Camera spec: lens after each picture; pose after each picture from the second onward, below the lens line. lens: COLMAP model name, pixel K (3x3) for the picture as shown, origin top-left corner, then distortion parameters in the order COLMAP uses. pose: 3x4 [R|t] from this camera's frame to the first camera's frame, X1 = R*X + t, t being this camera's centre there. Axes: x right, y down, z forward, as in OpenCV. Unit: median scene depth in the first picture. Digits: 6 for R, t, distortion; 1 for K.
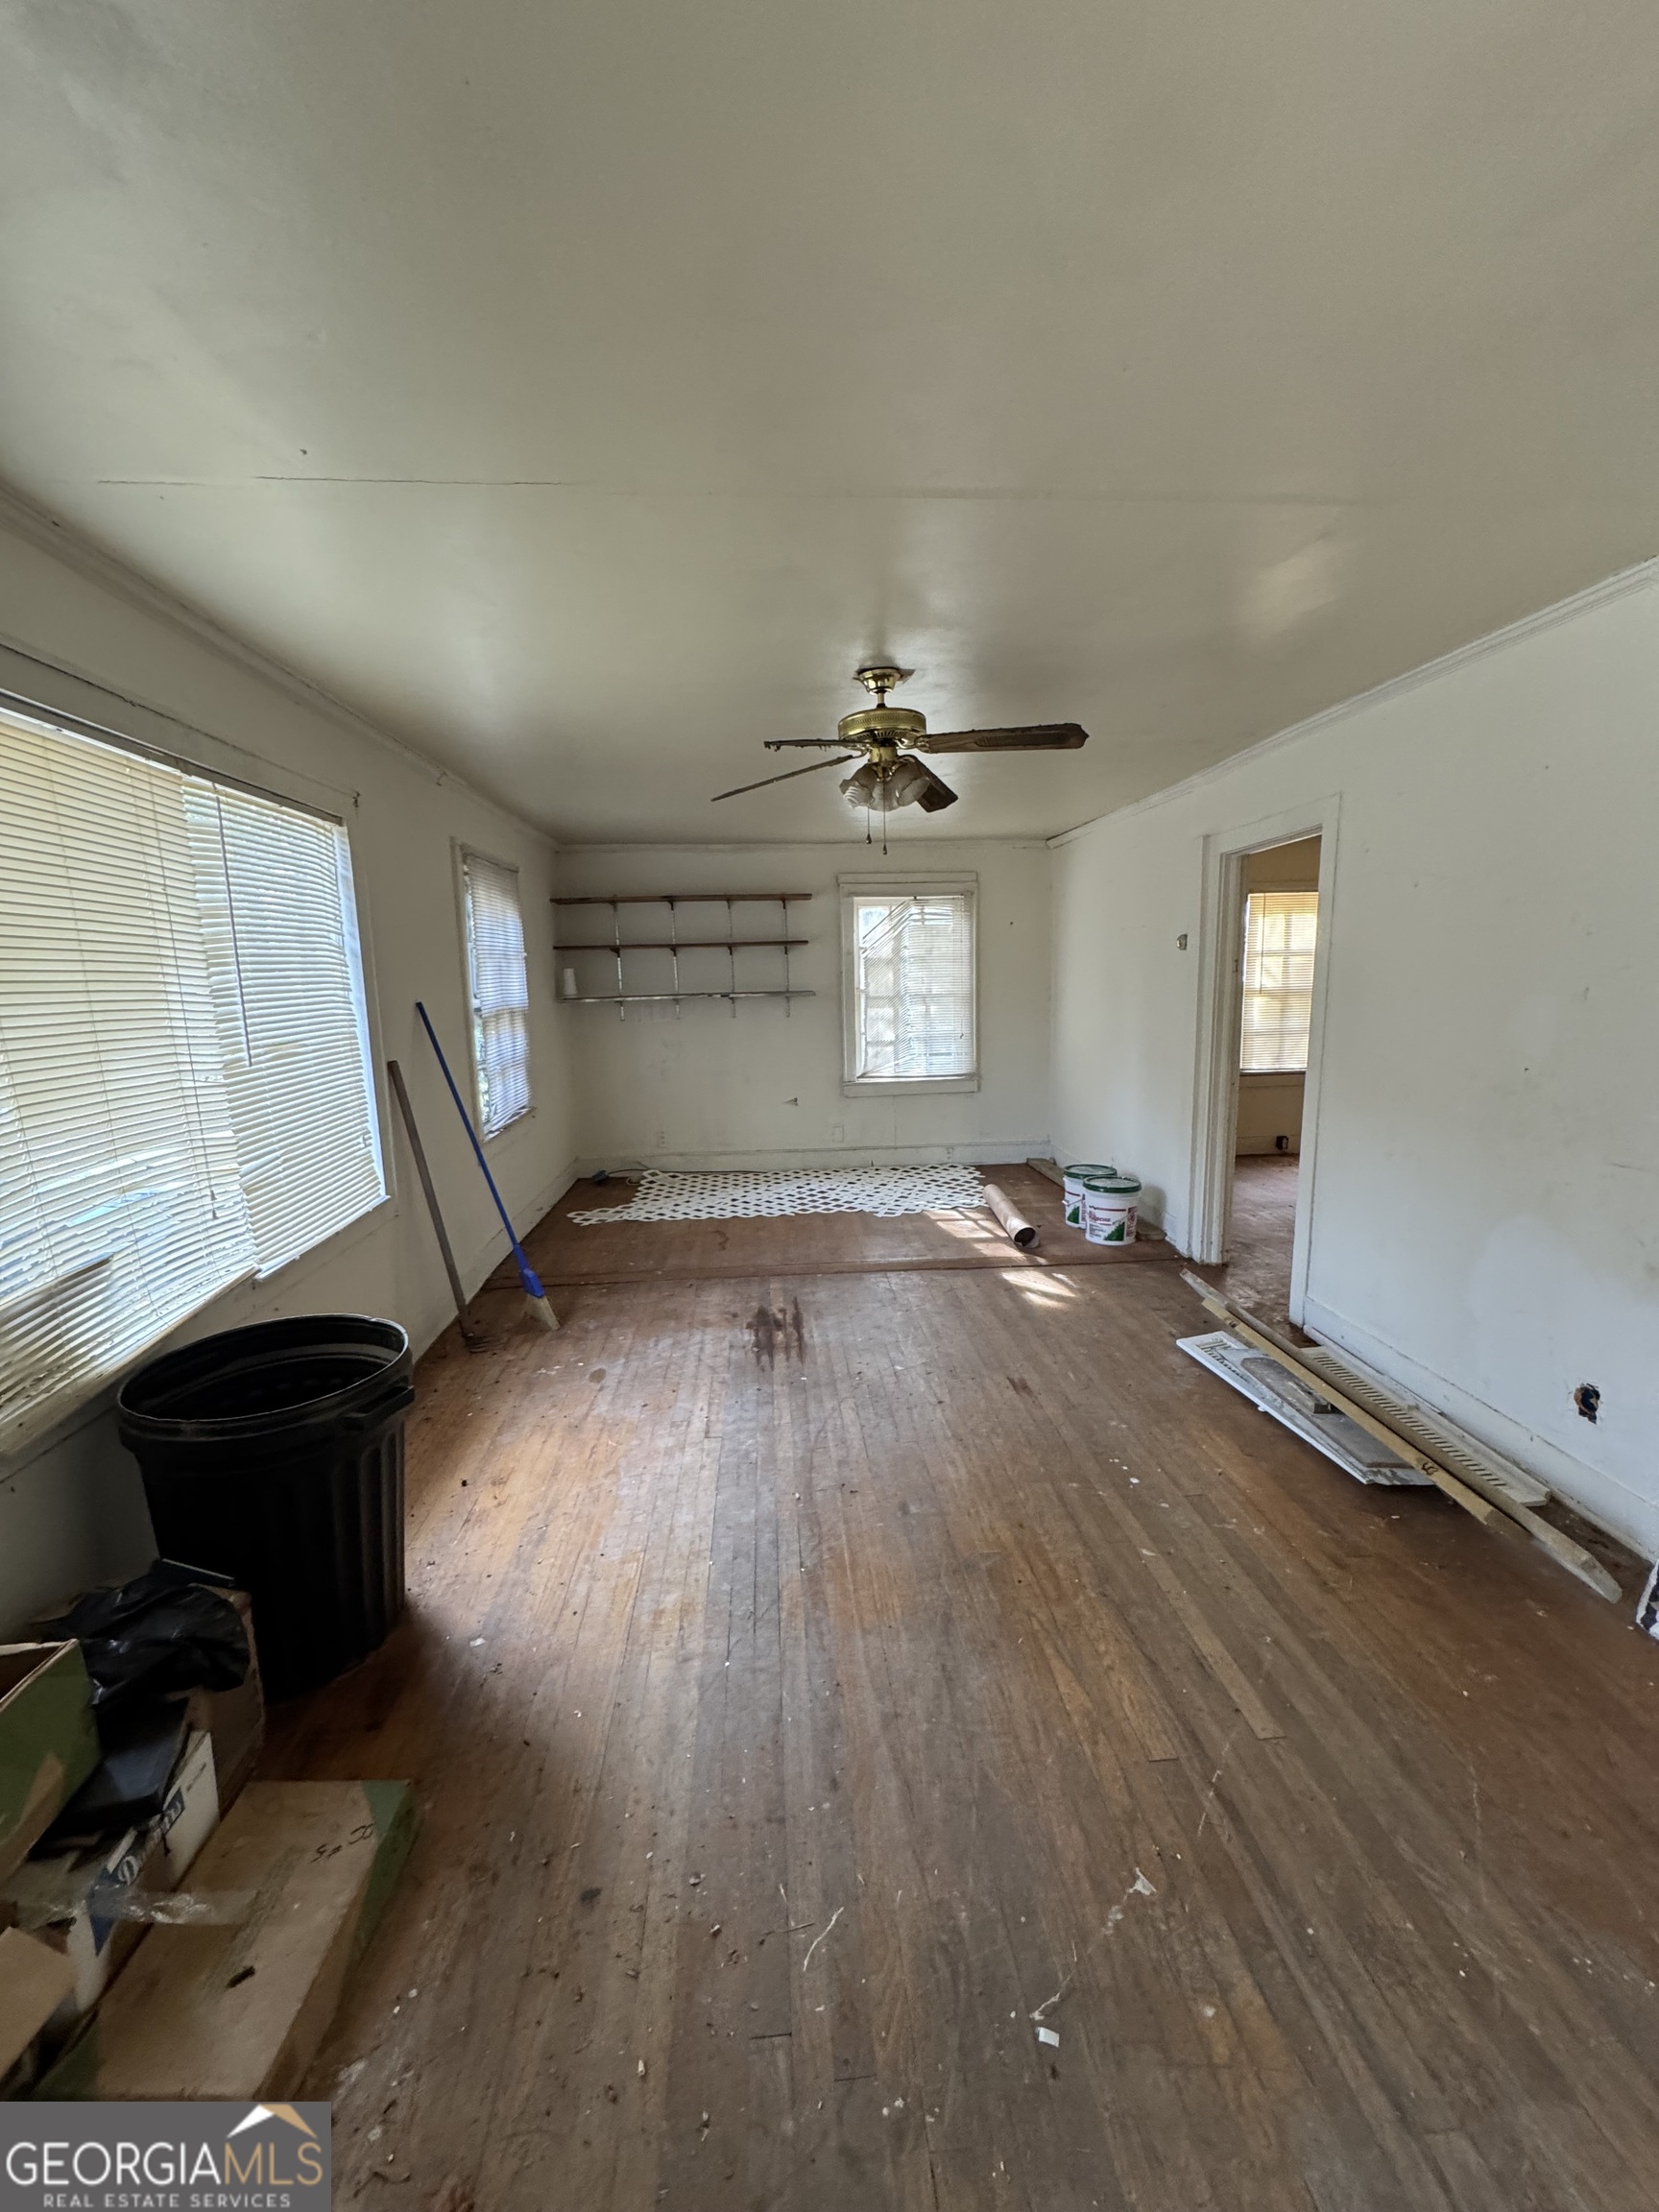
lens RADIAL K [[884.9, 0, 825.7], [0, 884.9, 1105.0], [0, 0, 1]] dist [-0.000175, 0.000015]
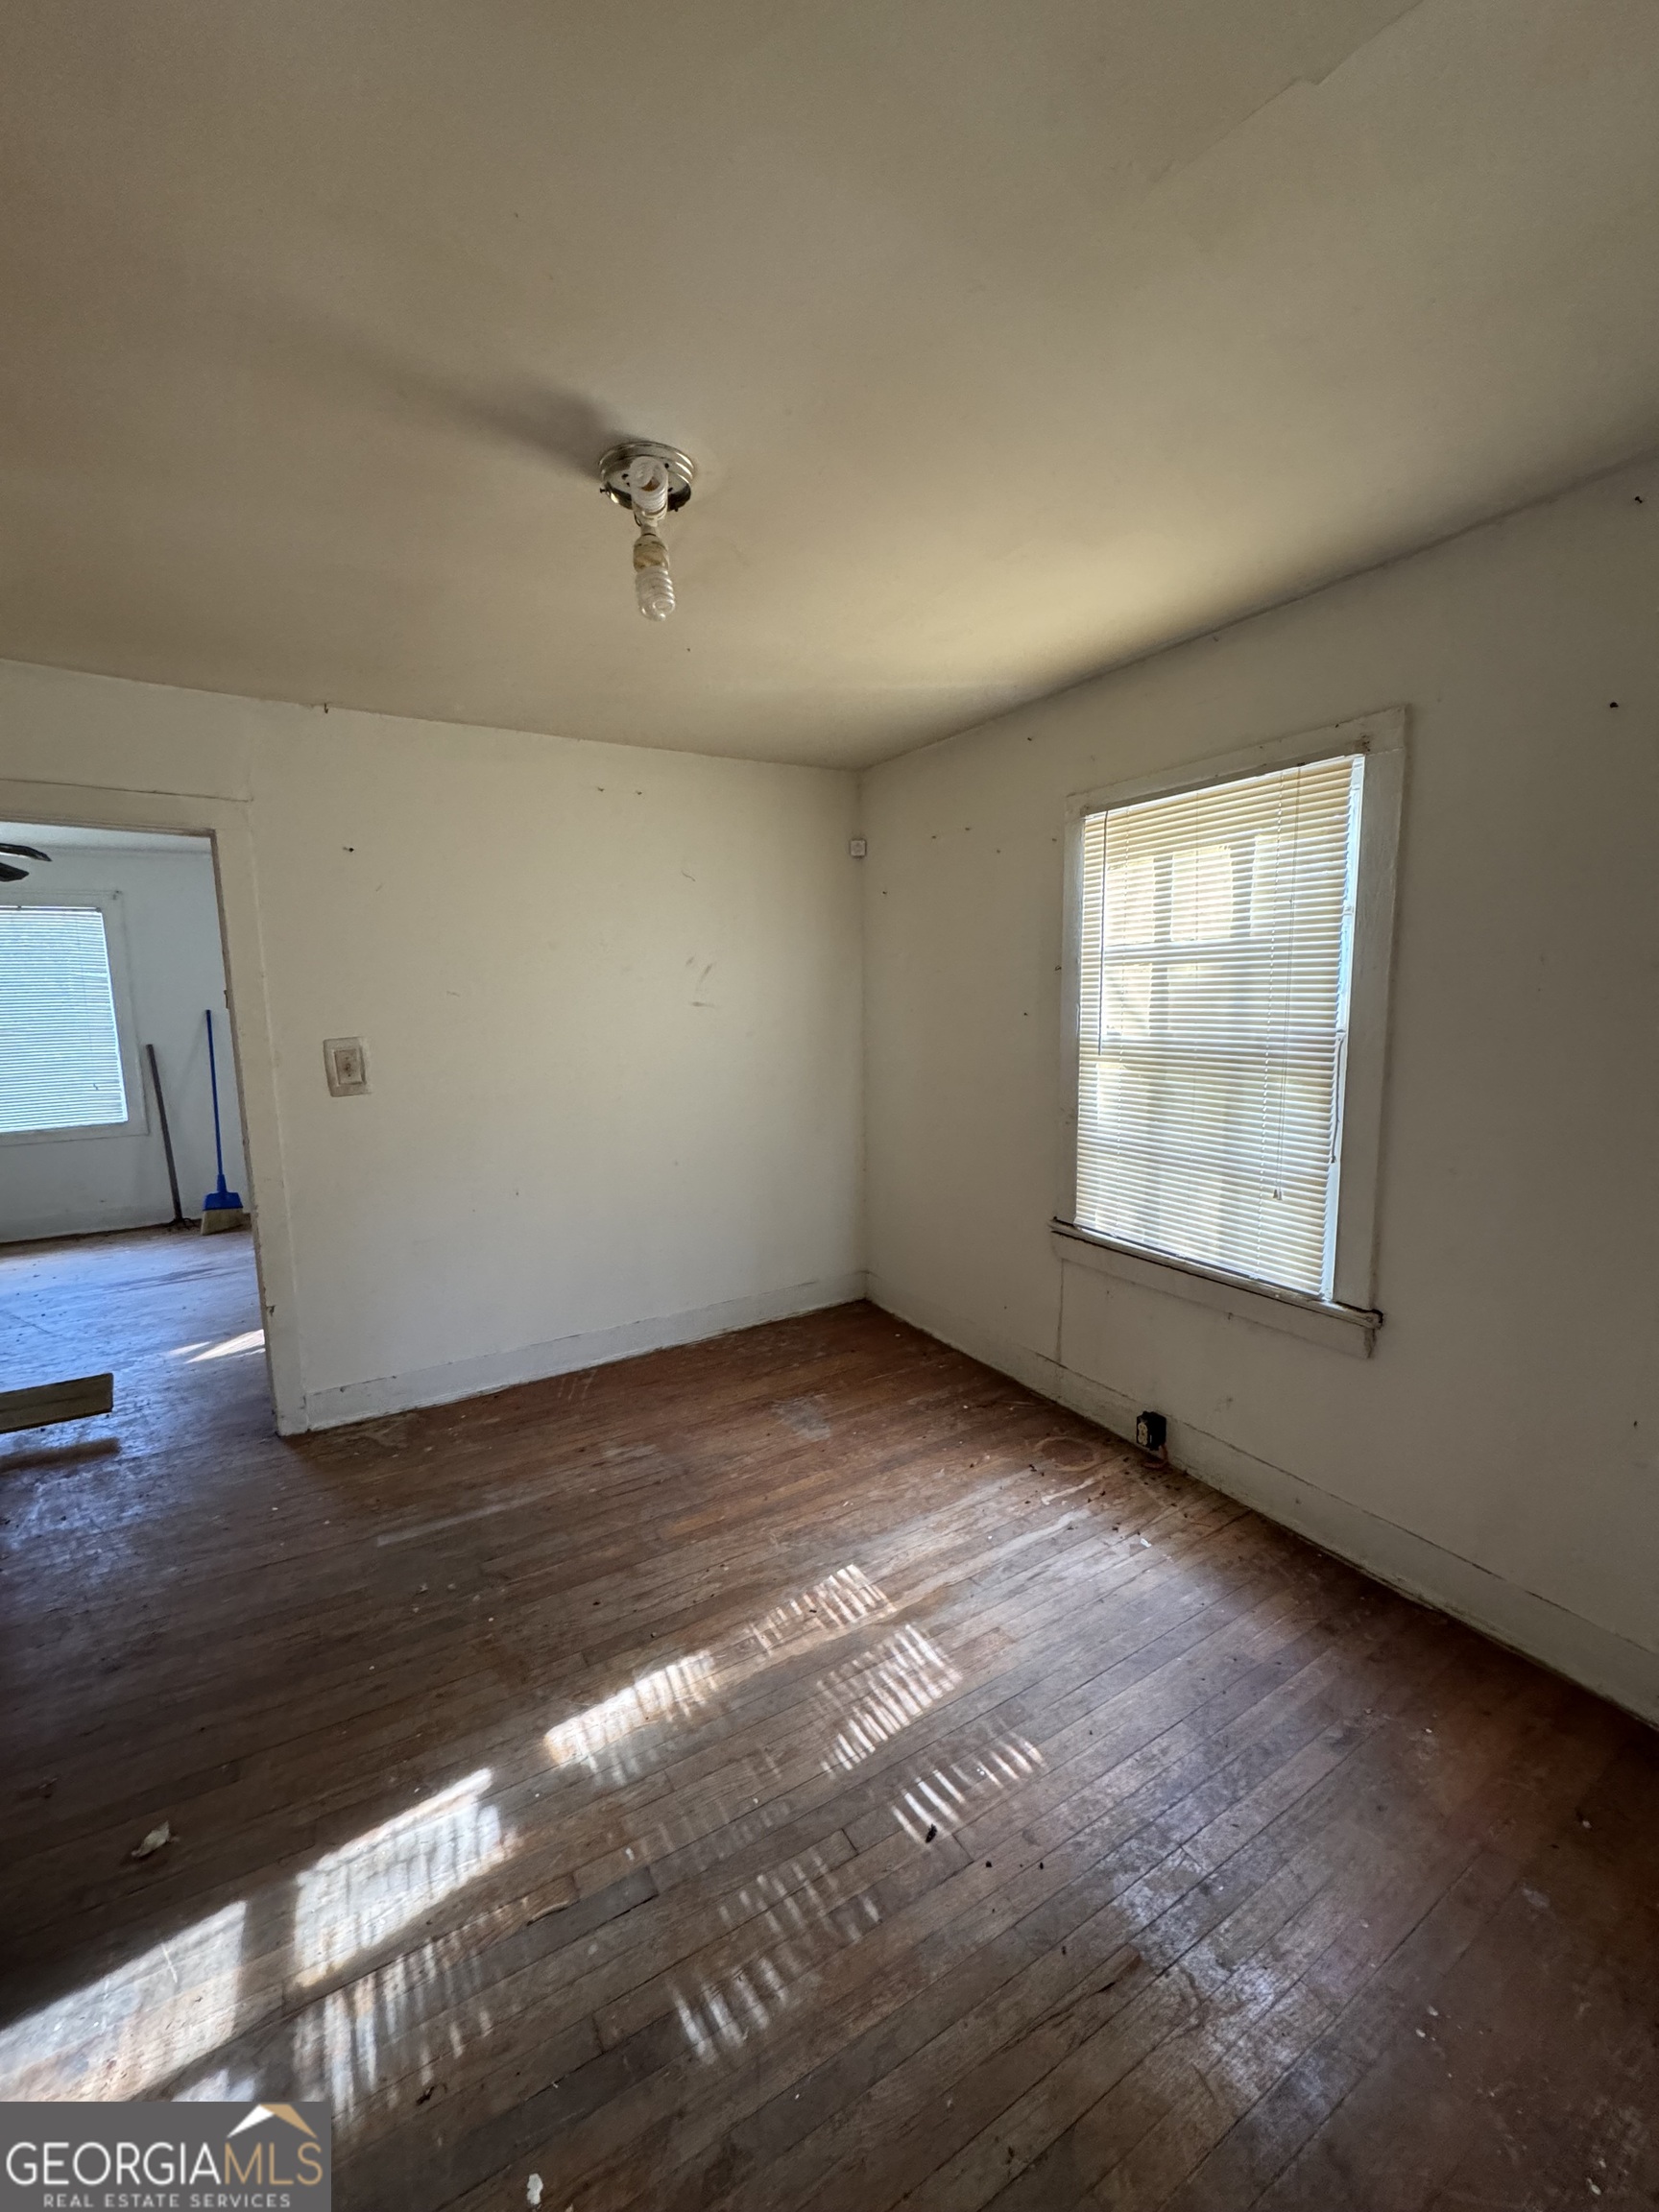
lens RADIAL K [[884.9, 0, 831.1], [0, 884.9, 1106.4], [0, 0, 1]] dist [-0.000175, 0.000015]
pose [[0.451681, 0.134787, -0.881939, 0.802210], [-0.130274, 0.987891, 0.084260, -0.119298], [0.882617, 0.076835, 0.463771, 0.691751]]
